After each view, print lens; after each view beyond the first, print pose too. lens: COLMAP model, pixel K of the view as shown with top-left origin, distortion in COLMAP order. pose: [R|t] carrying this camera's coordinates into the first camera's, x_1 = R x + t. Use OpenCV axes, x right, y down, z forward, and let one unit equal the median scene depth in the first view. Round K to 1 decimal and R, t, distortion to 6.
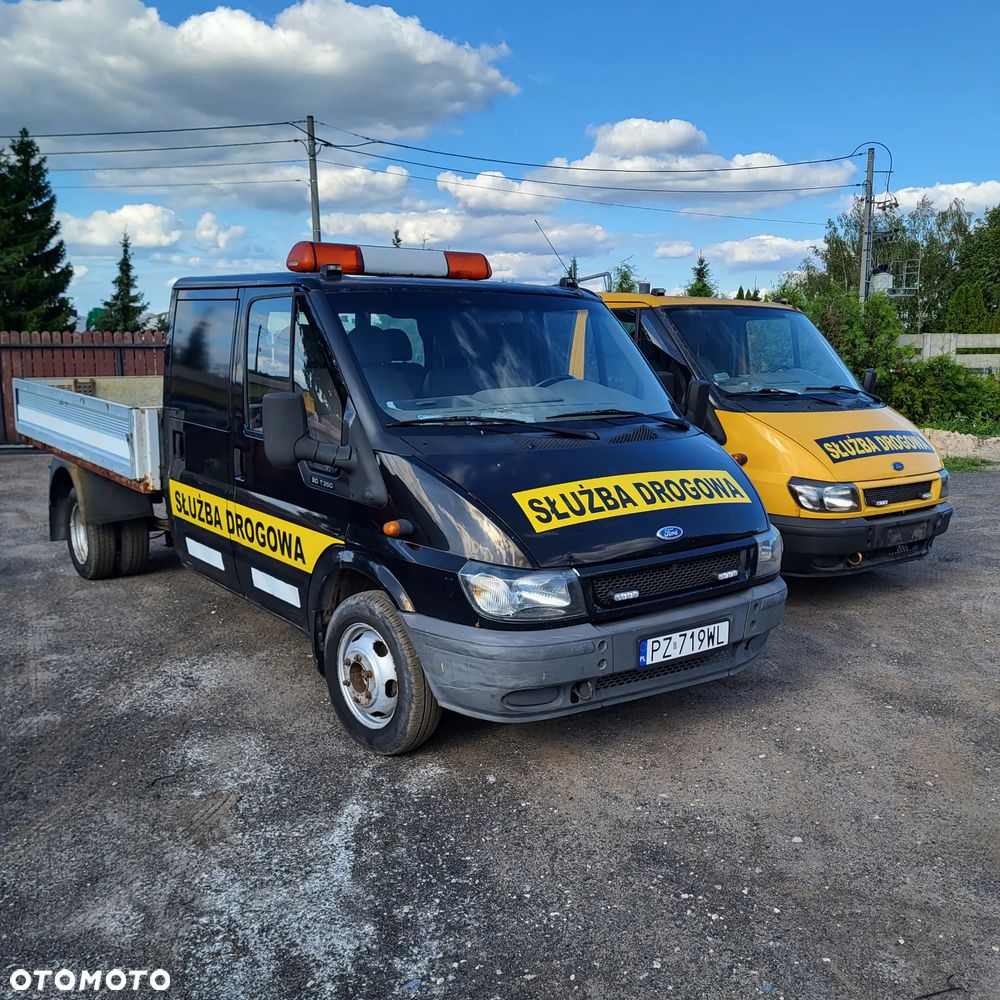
lens RADIAL K [[1005.2, 0, 515.5], [0, 1005.2, 500.2], [0, 0, 1]] dist [0.060804, -0.031368]
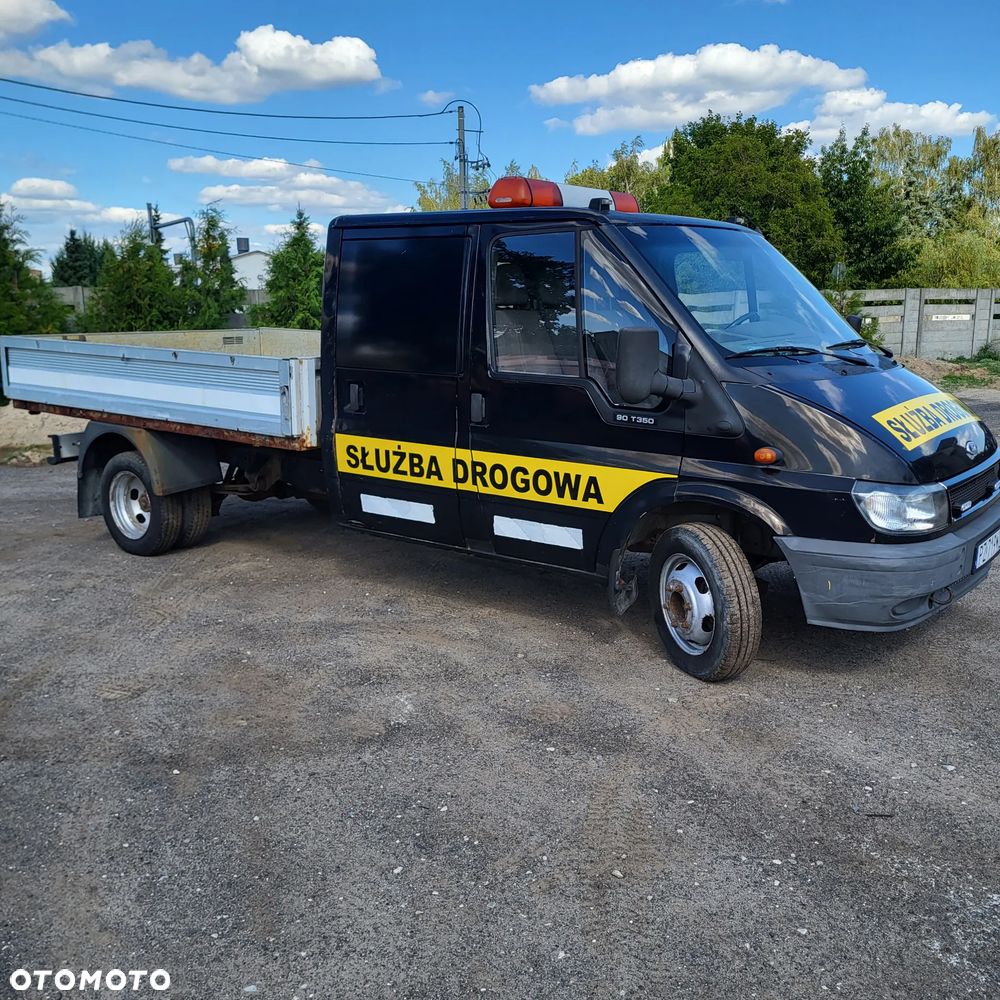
lens RADIAL K [[1005.2, 0, 515.5], [0, 1005.2, 500.2], [0, 0, 1]] dist [0.060804, -0.031368]
pose [[0.959967, -0.064548, 0.272573, -0.591703], [0.055125, 0.997592, 0.042097, 0.014364], [-0.274634, -0.025386, 0.961214, 0.074802]]
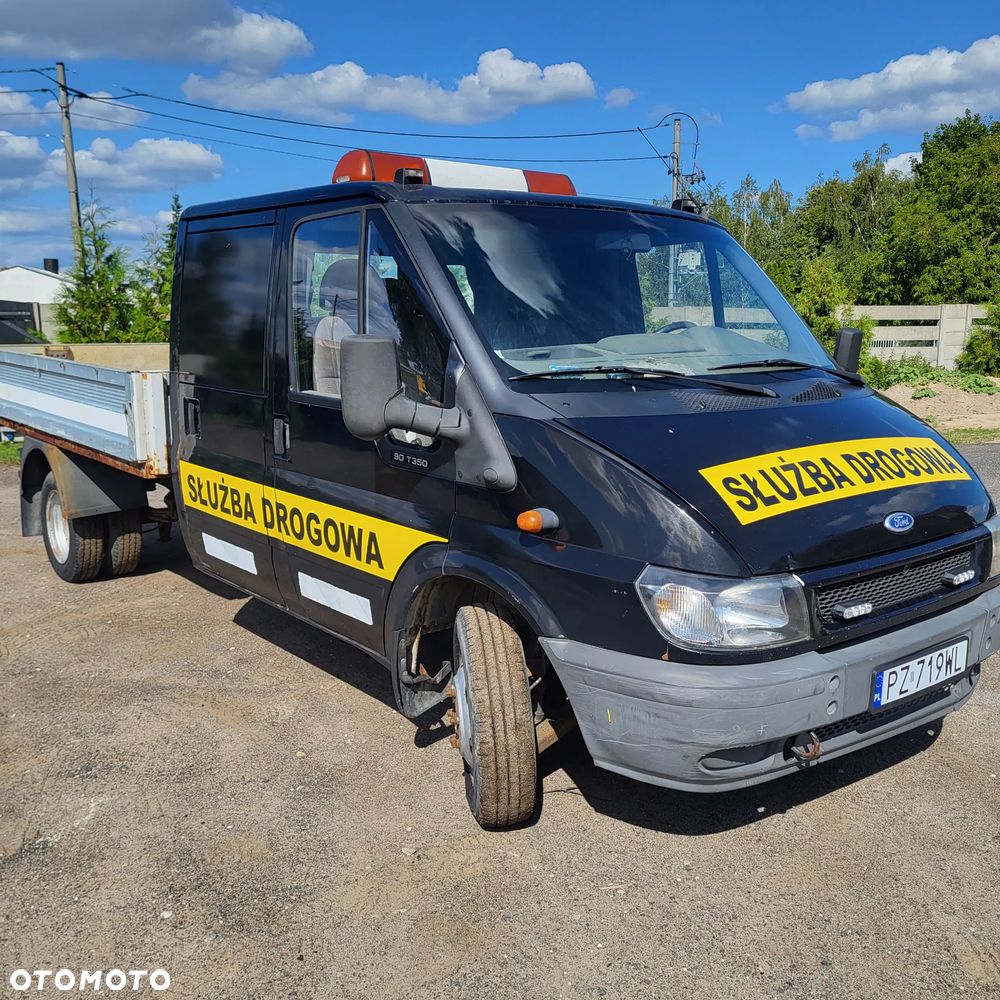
lens RADIAL K [[1009.0, 0, 500.0], [0, 1009.0, 500.0], [0, 0, 1]] dist [0.056791, 0.000711]
pose [[0.999601, -0.012536, 0.025319, -0.147269], [0.012141, 0.999803, 0.015693, 0.001356], [-0.025510, -0.015379, 0.999556, 0.257320]]
